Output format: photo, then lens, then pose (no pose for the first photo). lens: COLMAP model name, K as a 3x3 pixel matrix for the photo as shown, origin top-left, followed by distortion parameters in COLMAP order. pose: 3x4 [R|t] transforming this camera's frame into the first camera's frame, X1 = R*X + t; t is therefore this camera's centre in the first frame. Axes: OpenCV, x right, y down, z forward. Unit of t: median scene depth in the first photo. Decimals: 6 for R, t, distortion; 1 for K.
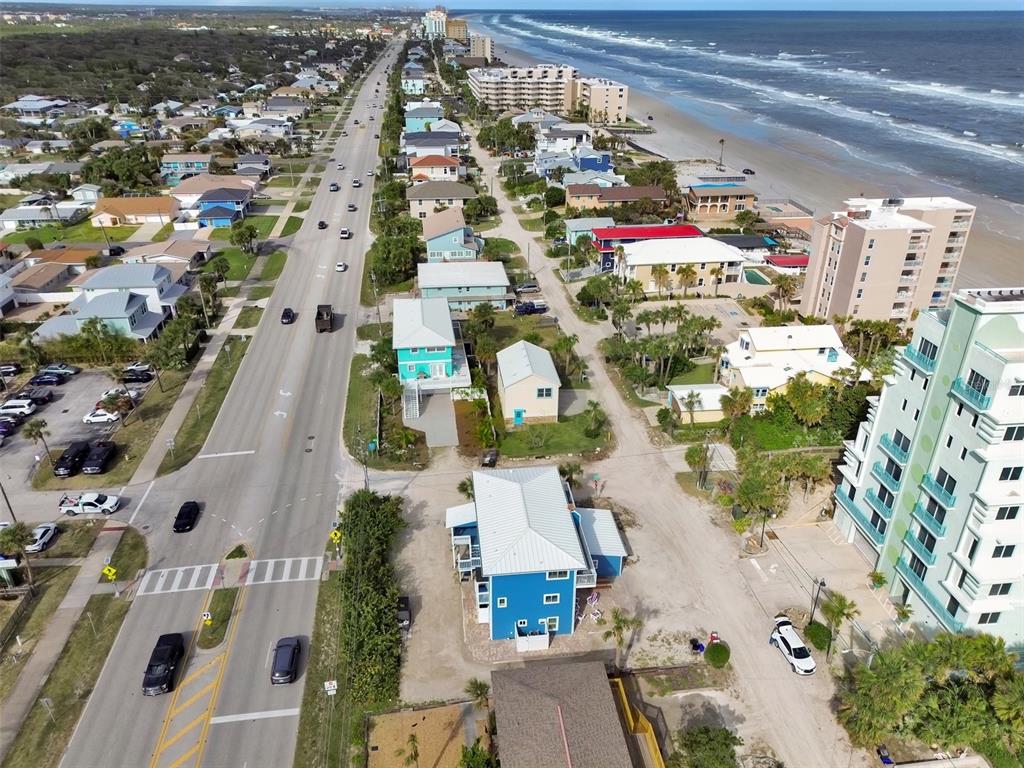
lens RADIAL K [[728.4, 0, 513.2], [0, 728.4, 385.6], [0, 0, 1]] dist [0.098036, -0.119624]
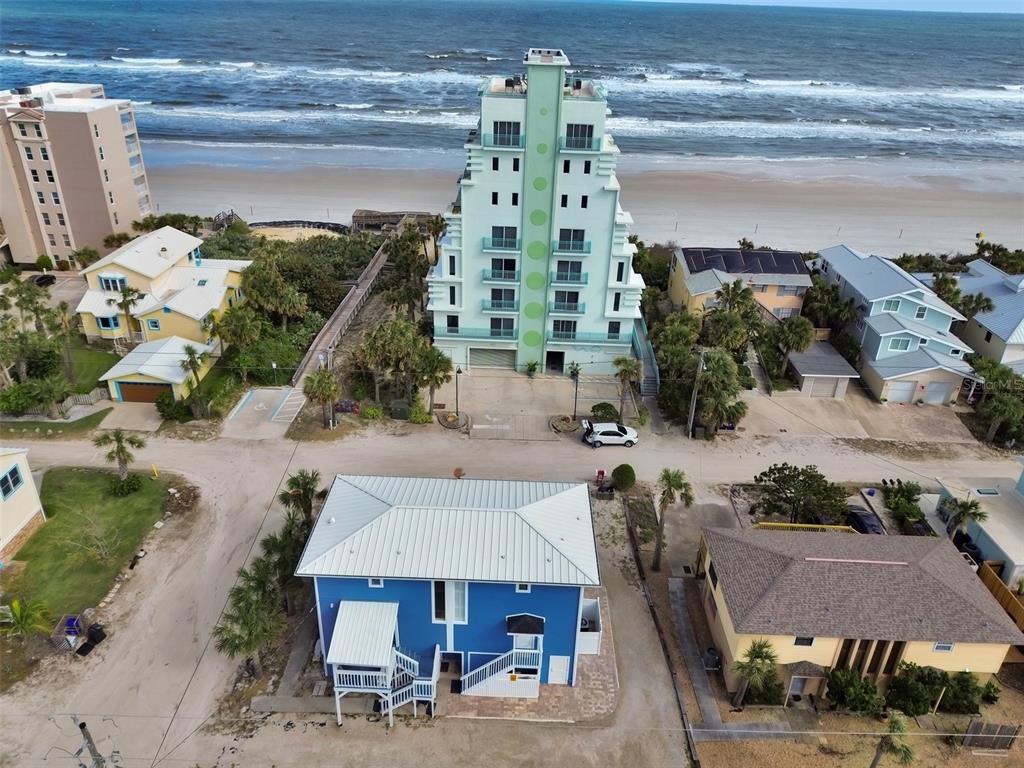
lens RADIAL K [[728.4, 0, 513.2], [0, 728.4, 385.6], [0, 0, 1]] dist [0.098036, -0.119624]
pose [[0.132489, -0.464226, 0.875751, -0.294923], [0.423863, 0.825214, 0.373312, -0.079976], [-0.895984, 0.321739, 0.306100, 0.479339]]
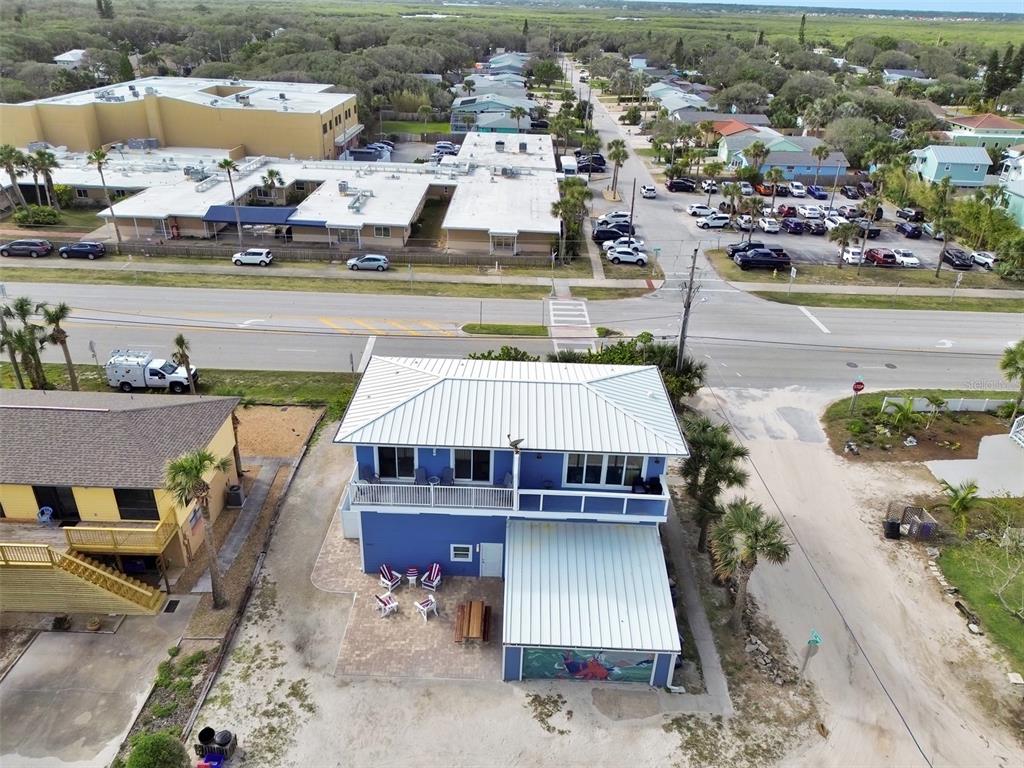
lens RADIAL K [[728.4, 0, 513.2], [0, 728.4, 385.6], [0, 0, 1]] dist [0.098036, -0.119624]
pose [[-0.131668, 0.454564, -0.880928, 0.305104], [-0.479499, 0.748580, 0.457940, -0.047943], [0.867608, 0.482700, 0.119399, 0.606346]]
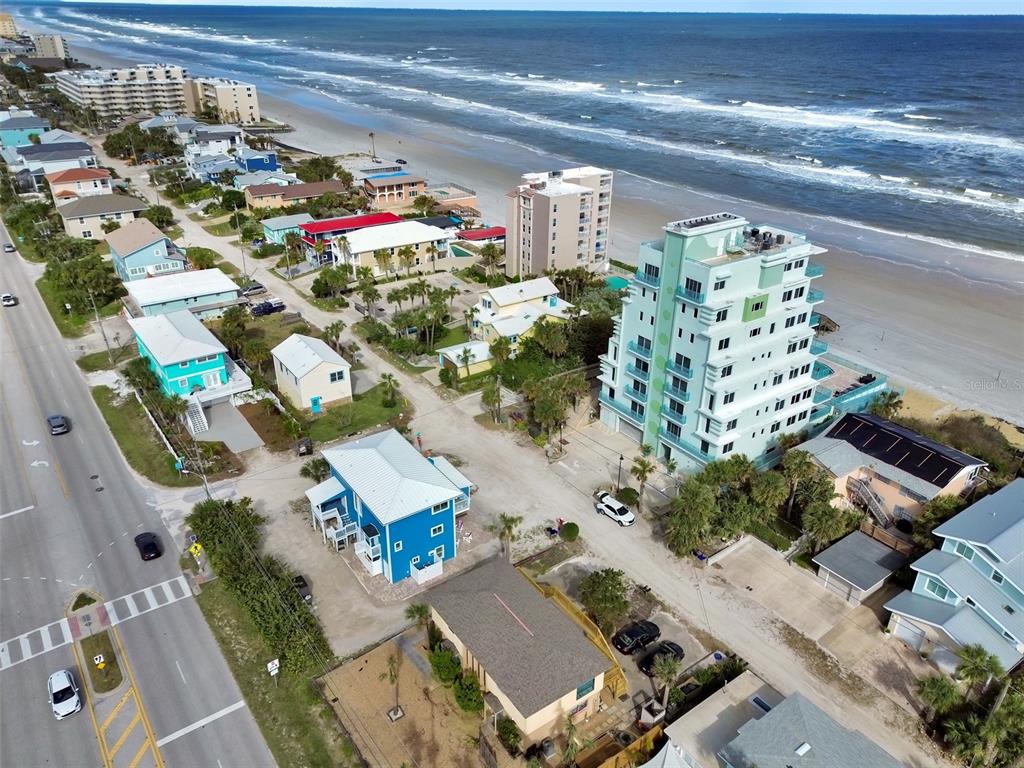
lens RADIAL K [[728.4, 0, 513.2], [0, 728.4, 385.6], [0, 0, 1]] dist [0.098036, -0.119624]
pose [[0.878105, -0.212444, 0.428717, -0.175138], [0.211132, 0.976113, 0.051254, 0.020762], [-0.429365, 0.045510, 0.901984, -0.060651]]
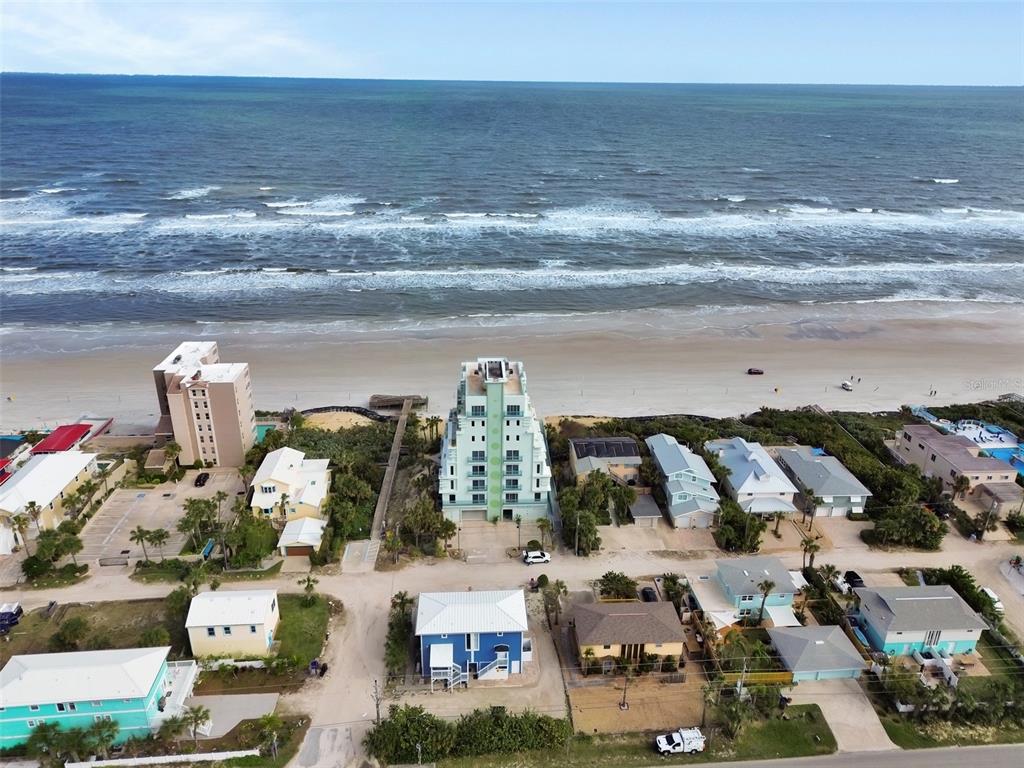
lens RADIAL K [[723.1, 0, 512.0], [0, 723.1, 384.0], [0, 0, 1]] dist [0.148414, -0.314899]
pose [[0.053683, -0.384981, 0.921362, -0.784410], [0.446558, 0.834542, 0.322685, -0.439064], [-0.893143, 0.394119, 0.216717, 0.265080]]
